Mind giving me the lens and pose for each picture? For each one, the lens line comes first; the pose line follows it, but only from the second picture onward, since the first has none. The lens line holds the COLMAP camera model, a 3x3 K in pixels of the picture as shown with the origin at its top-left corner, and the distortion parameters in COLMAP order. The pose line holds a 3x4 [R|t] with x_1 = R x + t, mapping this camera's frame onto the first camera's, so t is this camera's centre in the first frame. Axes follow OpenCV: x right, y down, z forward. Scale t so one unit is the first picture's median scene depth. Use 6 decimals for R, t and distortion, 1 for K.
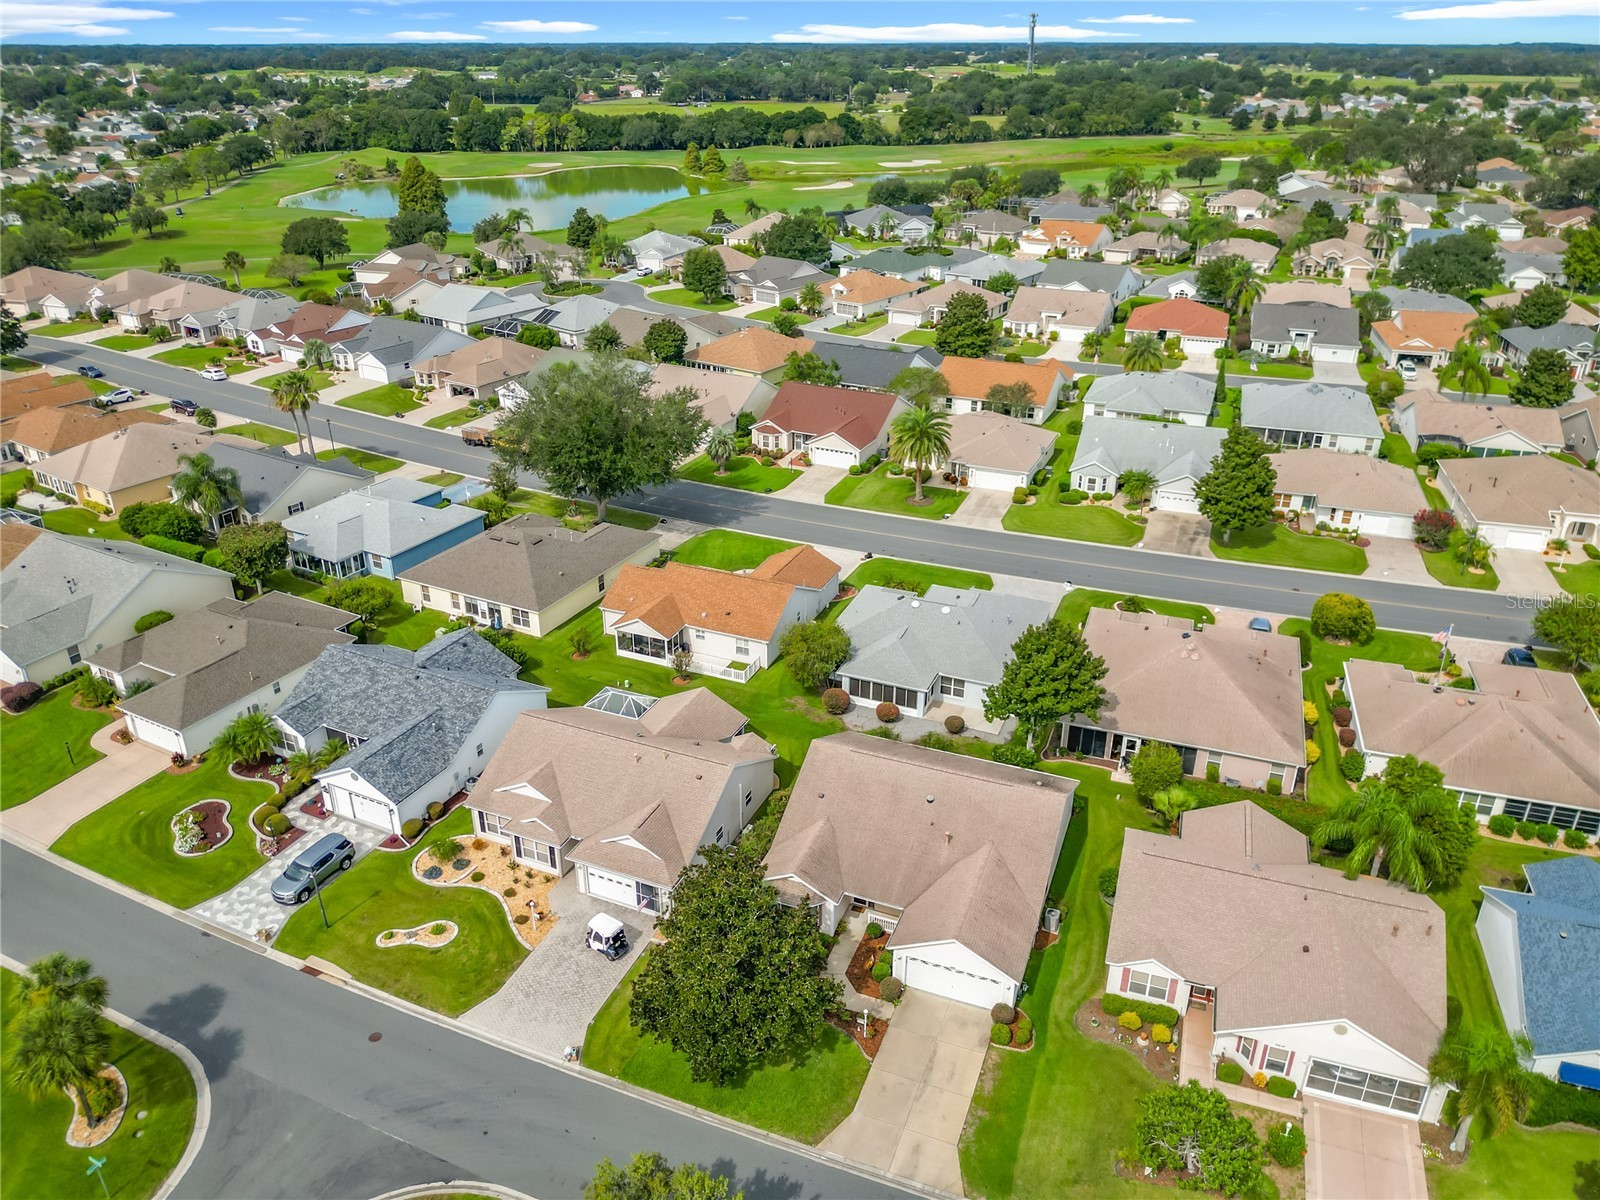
lens RADIAL K [[1118.6, 0, 796.4], [0, 1118.6, 596.6], [0, 0, 1]] dist [0.024119, -0.024265]
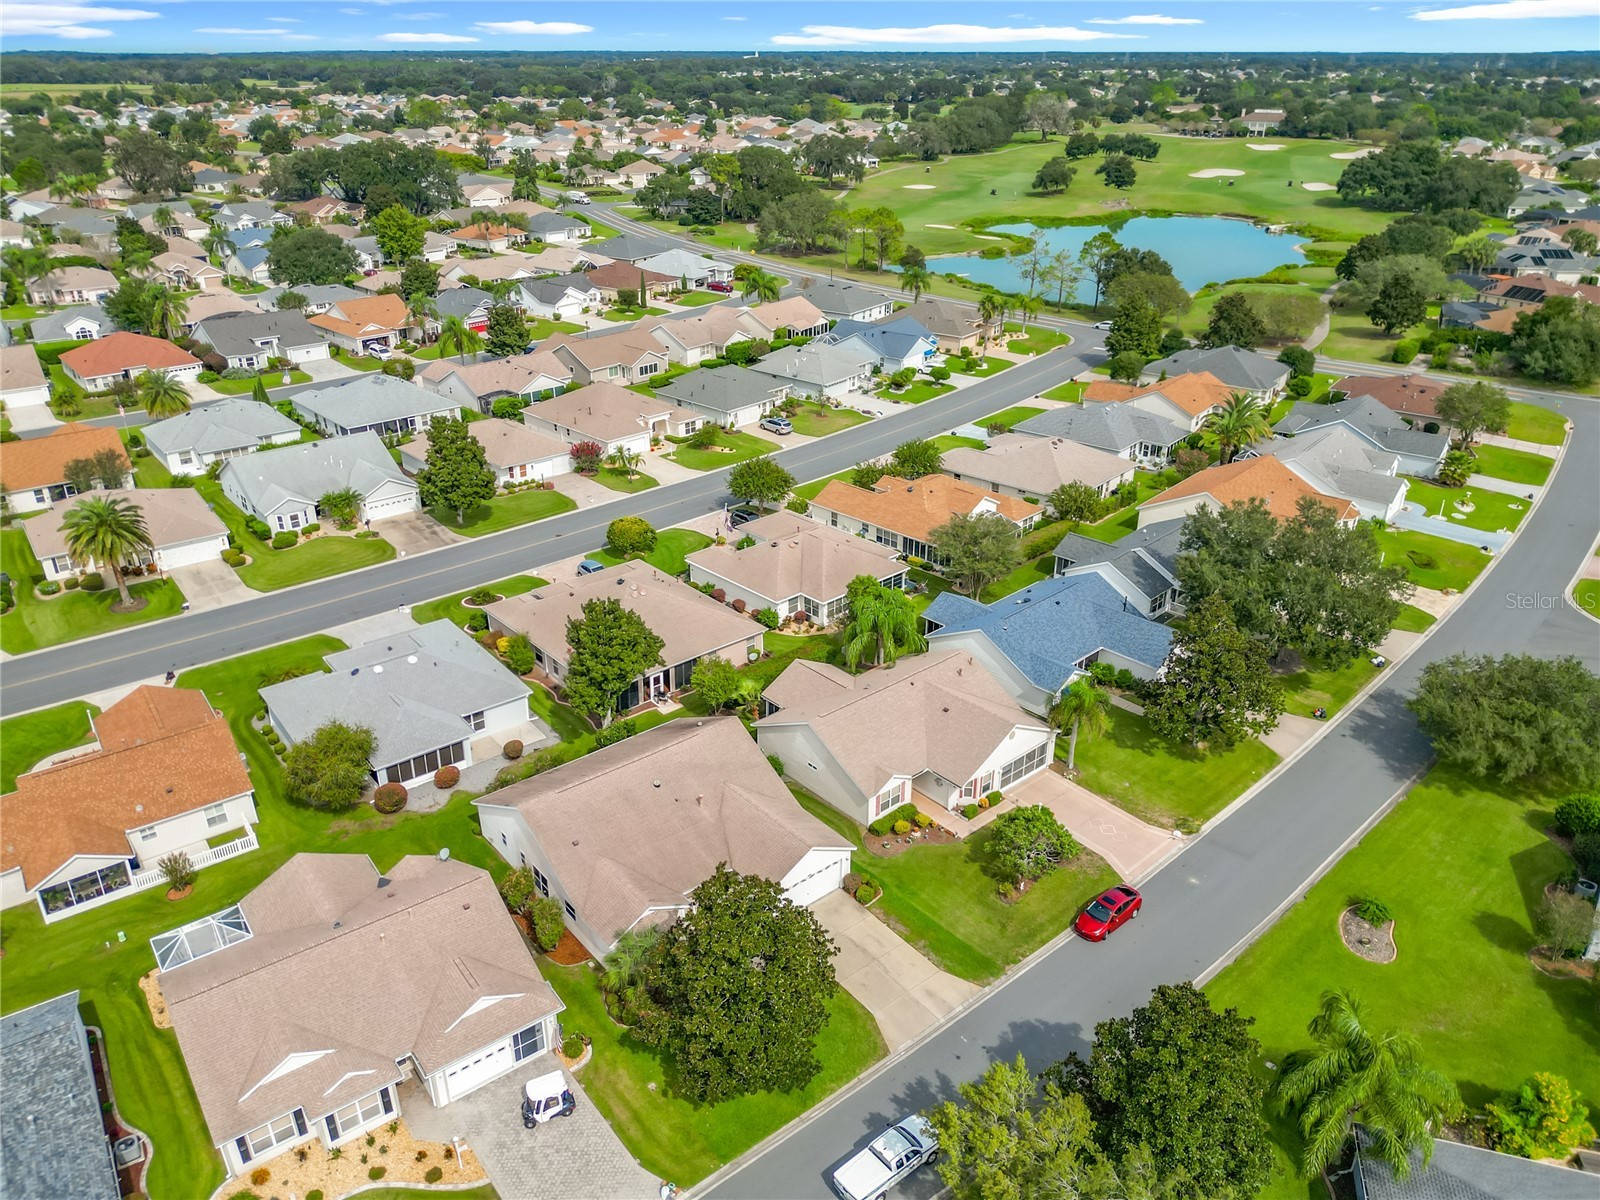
lens RADIAL K [[1118.6, 0, 795.7], [0, 1118.6, 601.7], [0, 0, 1]] dist [0.024119, -0.024265]
pose [[0.502477, -0.379469, 0.776866, -0.318925], [0.381299, 0.903695, 0.194796, -0.070813], [-0.775969, 0.198338, 0.598777, 0.144480]]
